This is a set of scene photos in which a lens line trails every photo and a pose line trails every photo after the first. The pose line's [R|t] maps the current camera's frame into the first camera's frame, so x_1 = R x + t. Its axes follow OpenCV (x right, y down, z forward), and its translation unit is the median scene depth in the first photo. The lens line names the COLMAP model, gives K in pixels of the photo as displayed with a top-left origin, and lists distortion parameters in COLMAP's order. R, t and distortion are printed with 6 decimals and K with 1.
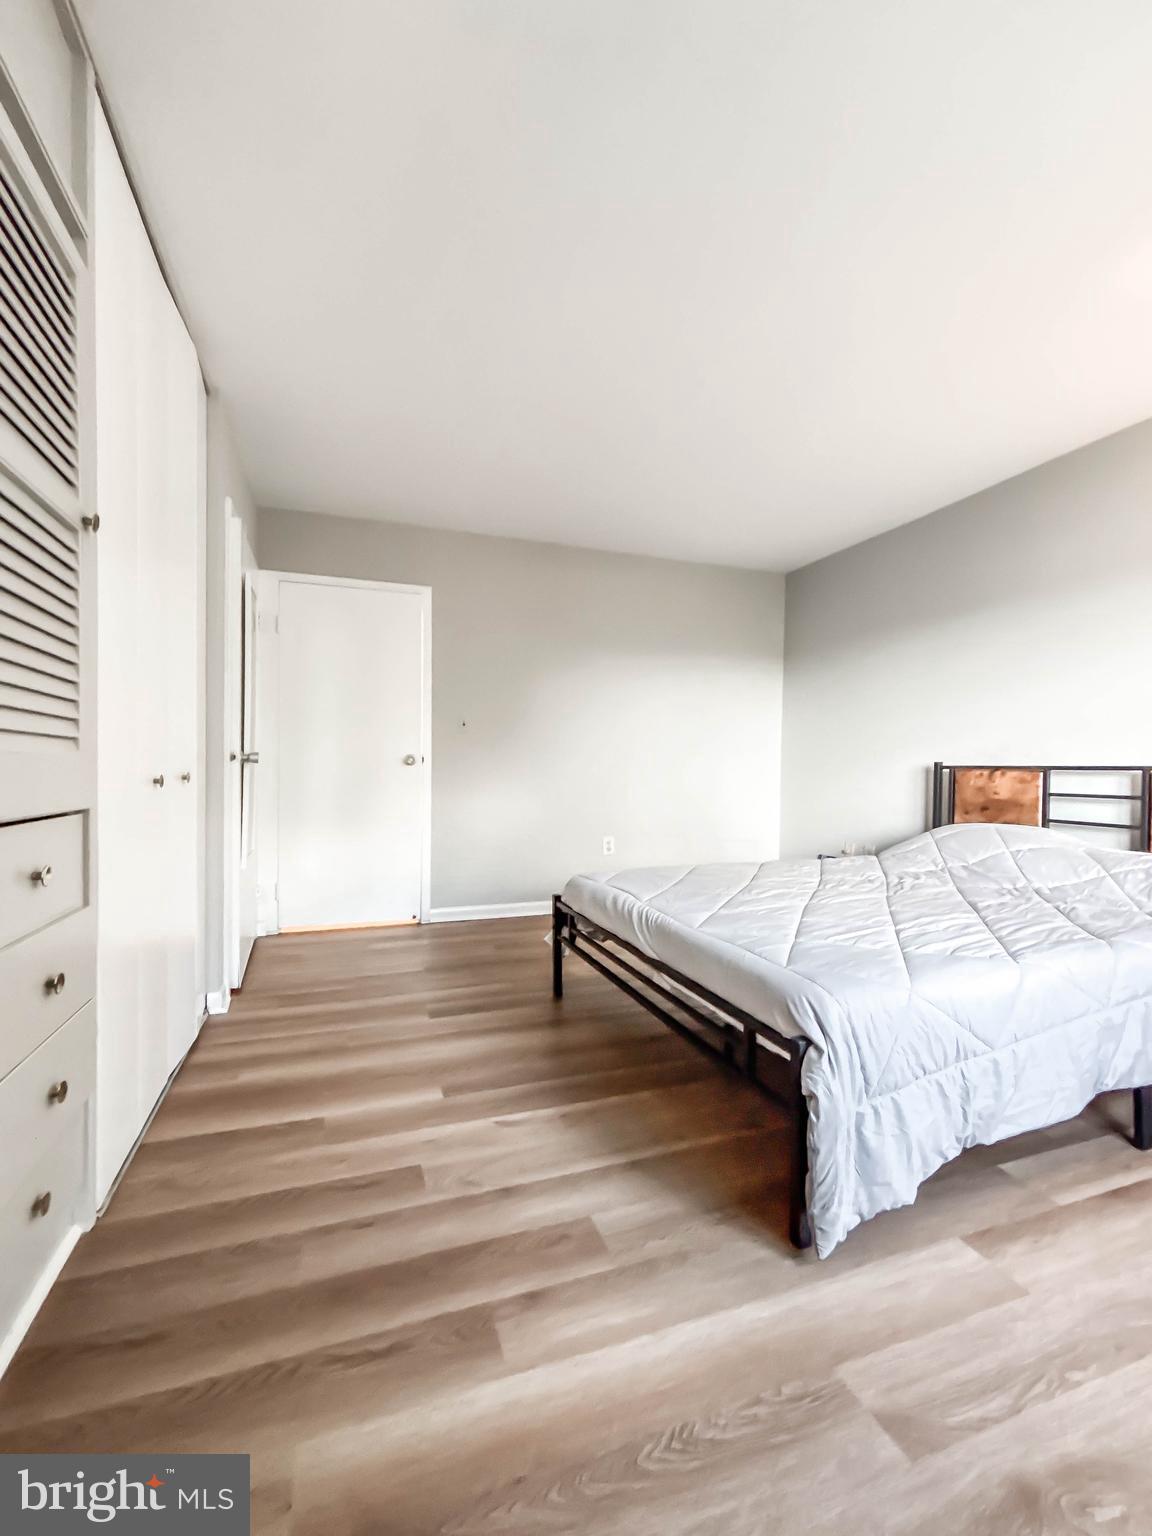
lens RADIAL K [[629.9, 0, 574.3], [0, 629.9, 777.3], [0, 0, 1]] dist [-0.005514, 0.000936]
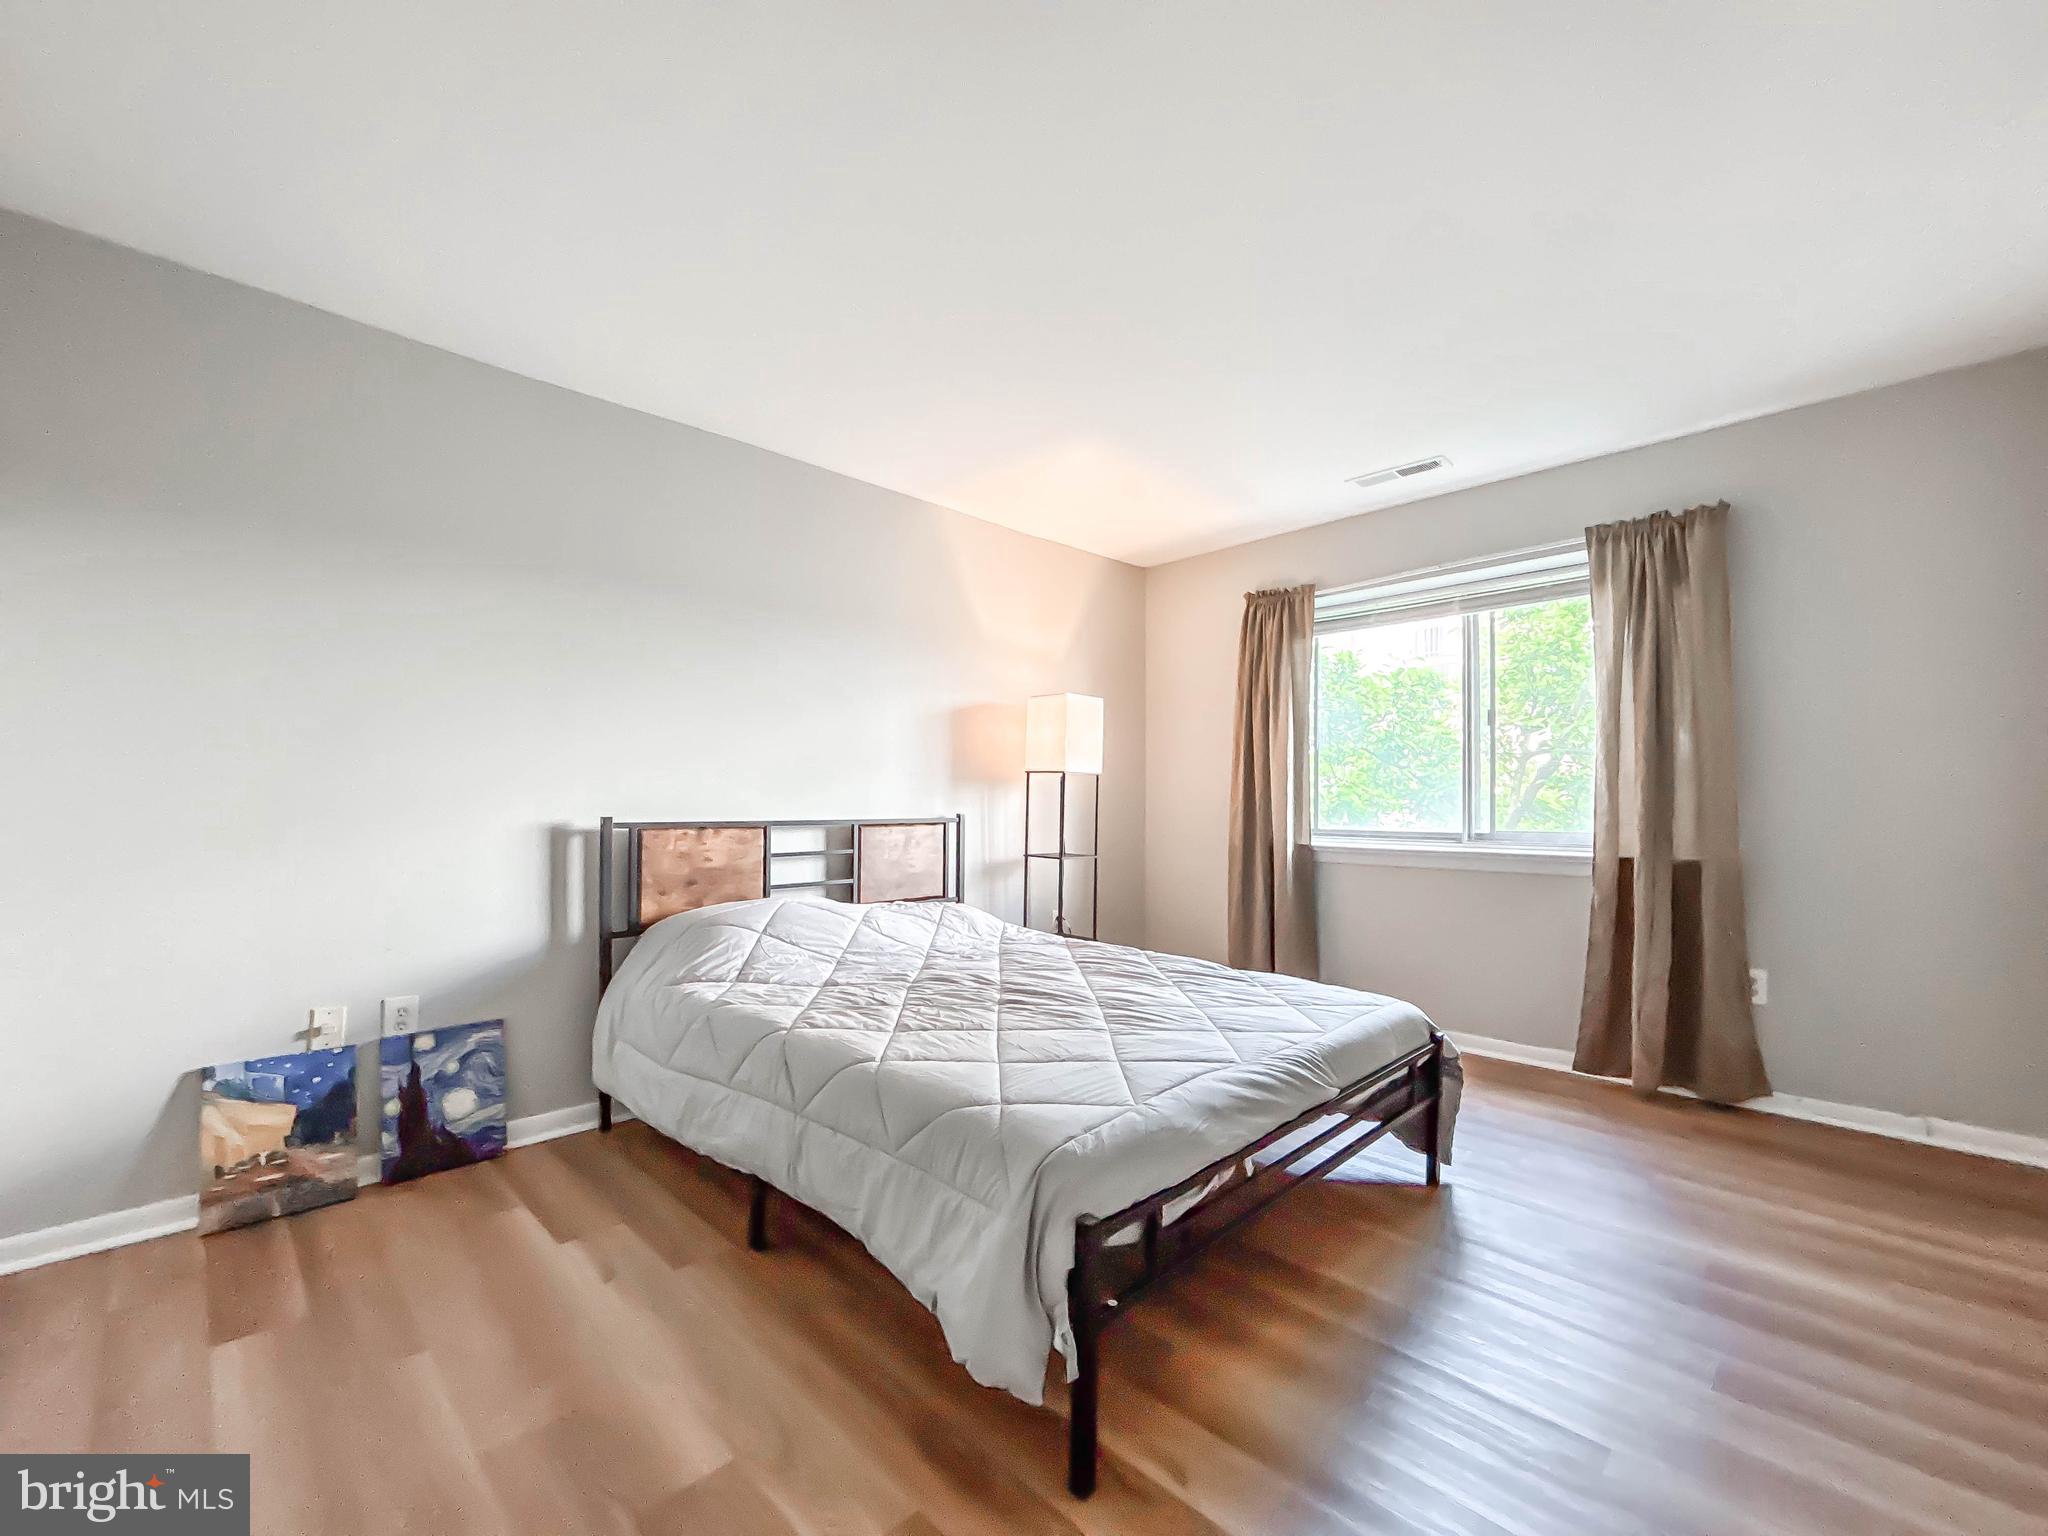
lens RADIAL K [[839.9, 0, 1063.3], [0, 839.9, 778.5], [0, 0, 1]] dist [-0.005514, 0.000936]
pose [[-0.477966, 0.015472, 0.878242, -0.735270], [0.006966, 0.999880, -0.013824, -0.102882], [-0.878350, -0.000490, -0.478017, 2.160881]]
